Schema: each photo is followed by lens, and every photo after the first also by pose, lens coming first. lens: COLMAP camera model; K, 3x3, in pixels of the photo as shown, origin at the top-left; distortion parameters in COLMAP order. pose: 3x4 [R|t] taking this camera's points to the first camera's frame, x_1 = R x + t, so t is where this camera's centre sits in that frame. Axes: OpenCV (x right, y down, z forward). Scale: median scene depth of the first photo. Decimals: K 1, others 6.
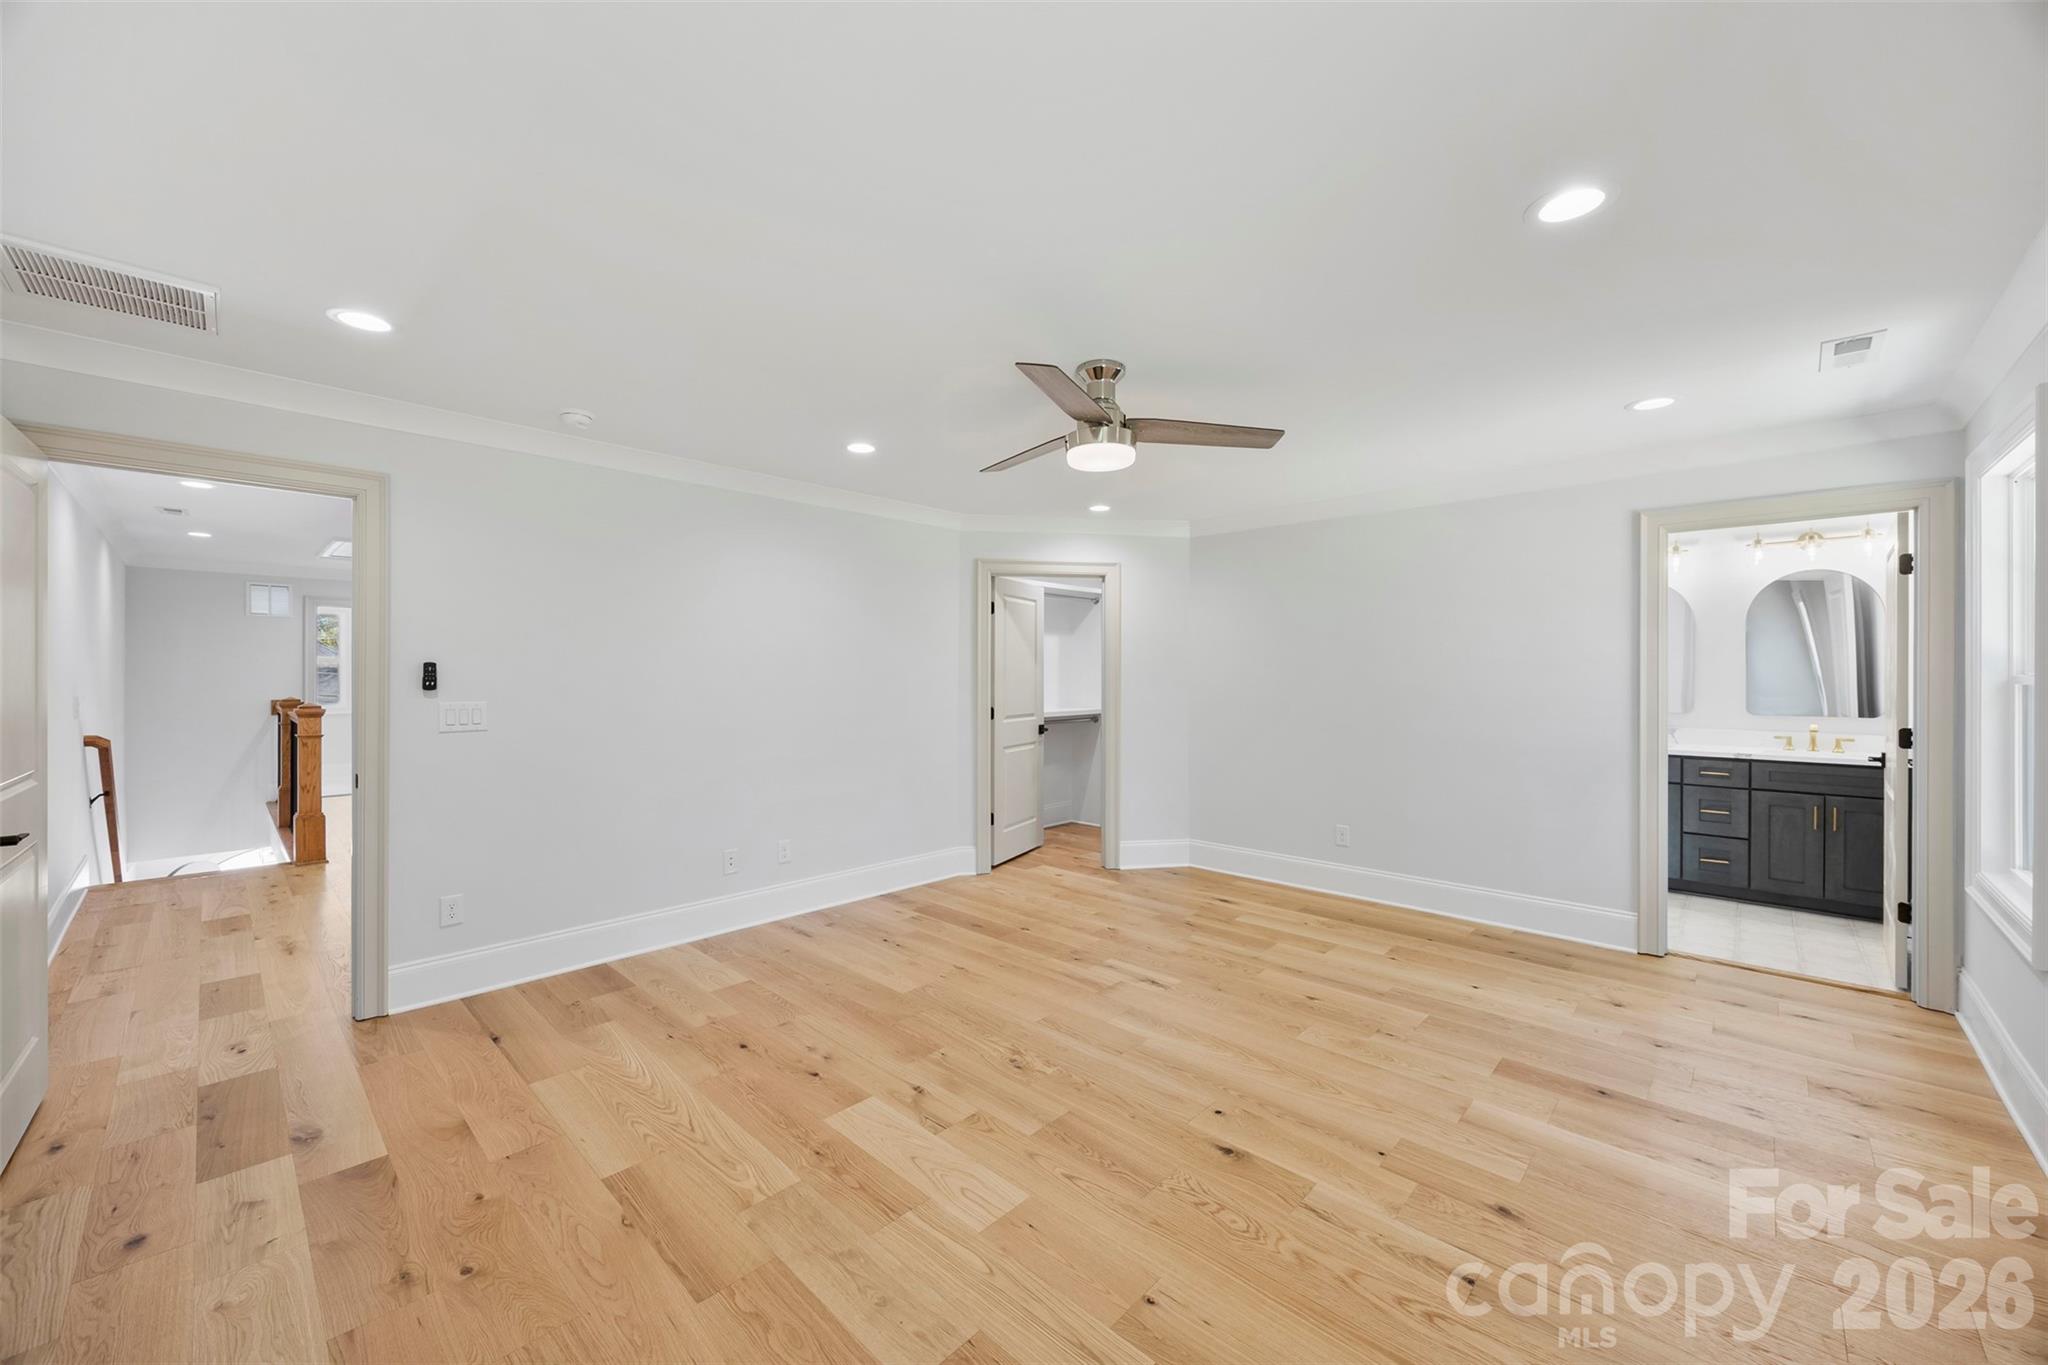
lens RADIAL K [[769.8, 0, 1018.0], [0, 769.8, 676.5], [0, 0, 1]] dist [-0.001296, -0.000178]
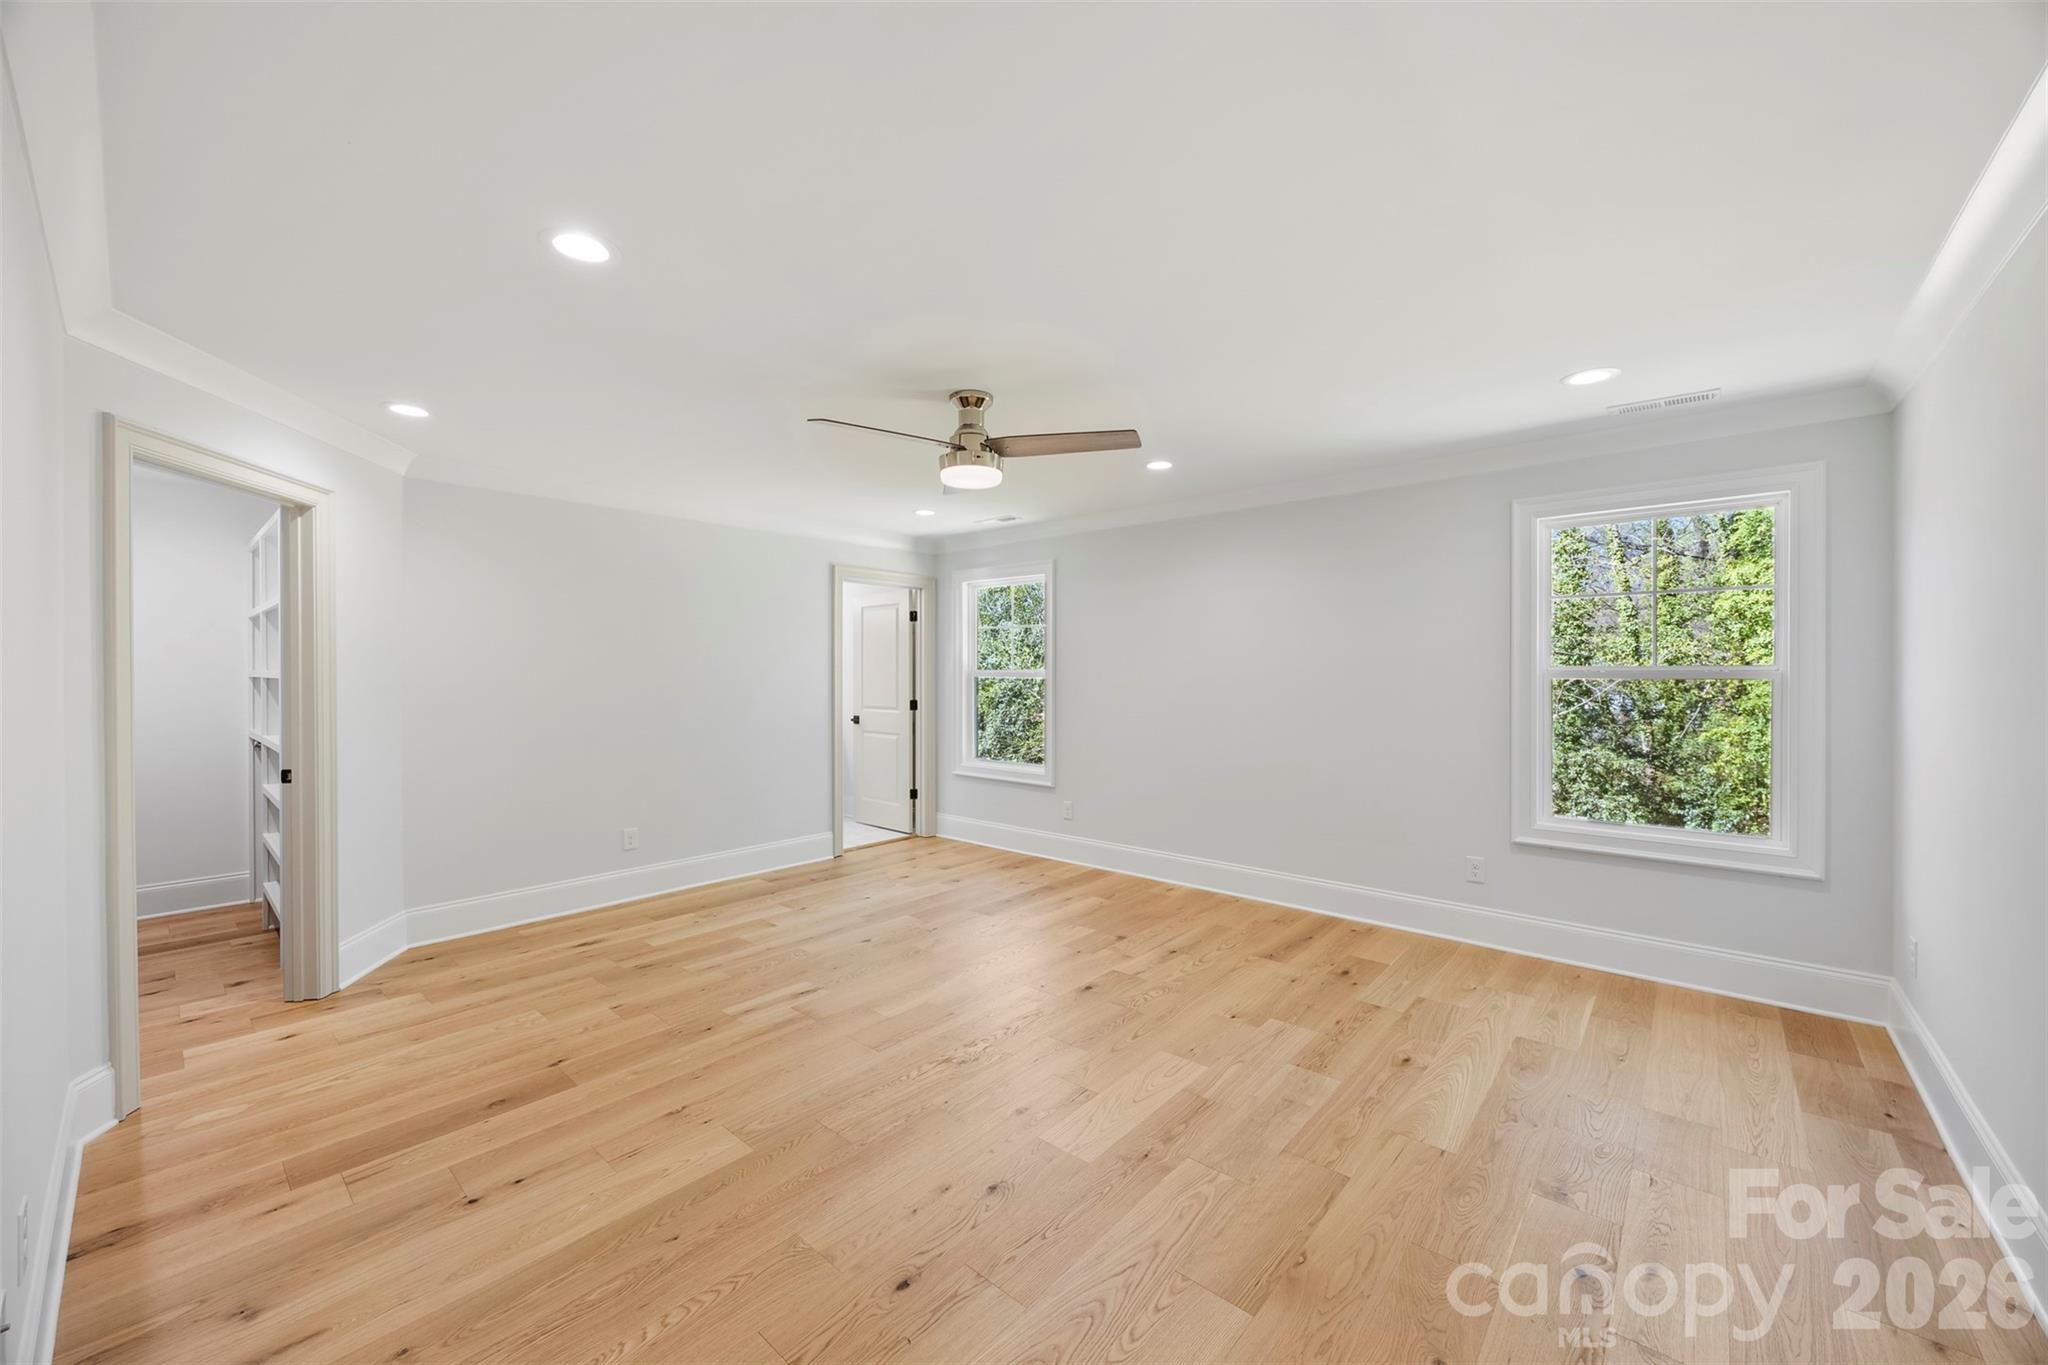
lens RADIAL K [[780.4, 0, 1010.8], [0, 780.4, 681.3], [0, 0, 1]] dist [-0.000669, -0.000149]
pose [[-0.035598, -0.010382, 0.999312, -0.751120], [0.001979, 0.999943, 0.010459, -0.001878], [-0.999364, 0.002350, -0.035575, 0.724178]]
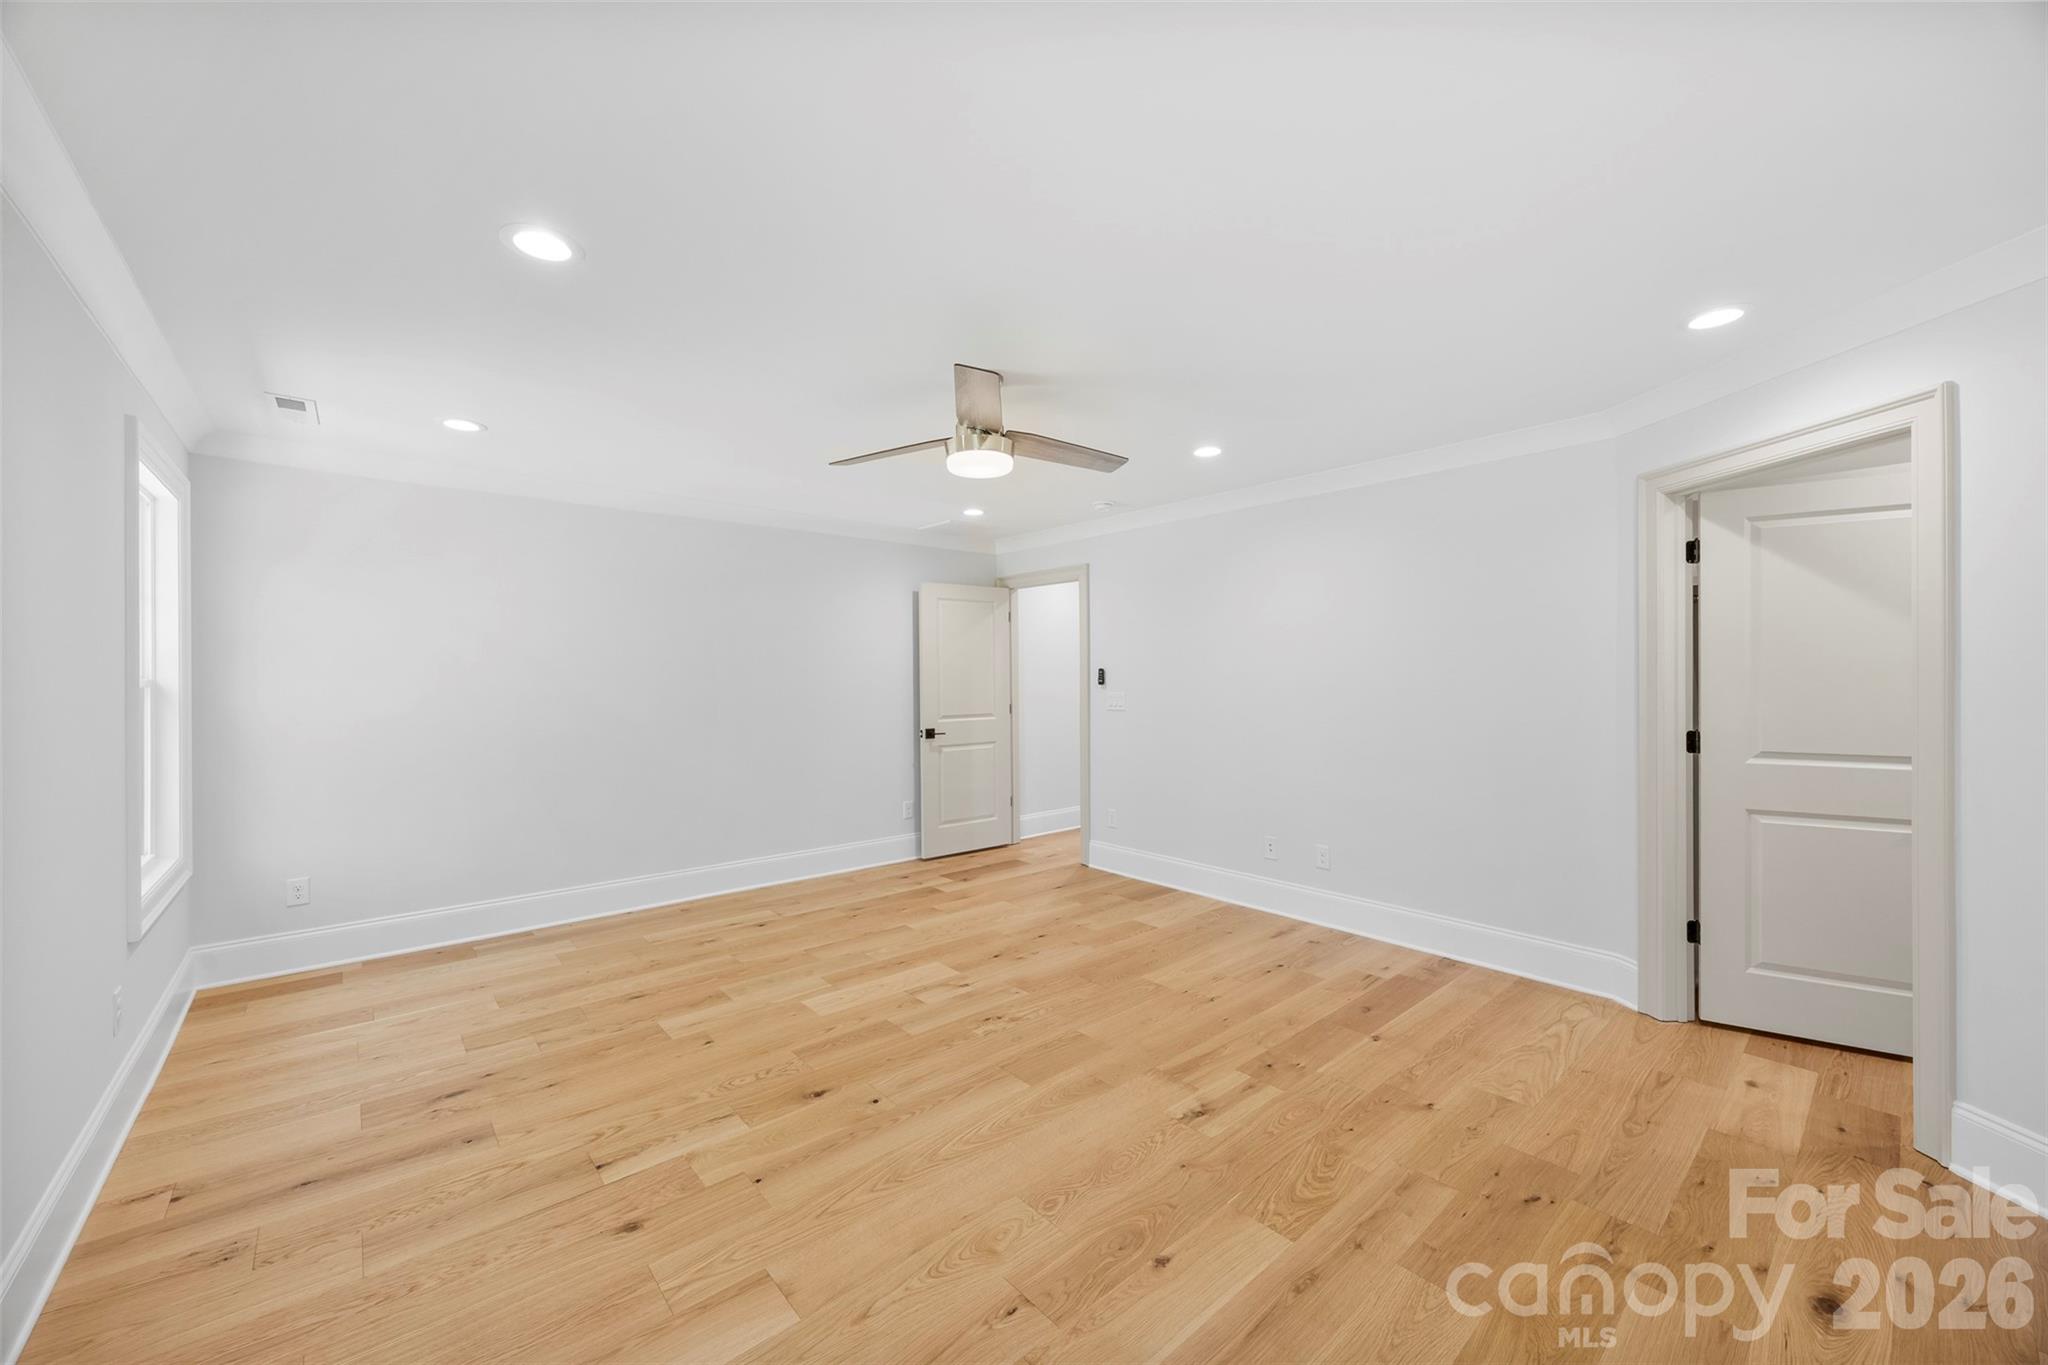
lens RADIAL K [[769.8, 0, 1018.0], [0, 769.8, 676.5], [0, 0, 1]] dist [-0.001296, -0.000178]
pose [[-0.086411, -0.001513, -0.996258, 0.830495], [0.002965, 0.999994, -0.001776, 0.000912], [0.996255, -0.003107, -0.086406, 0.838162]]
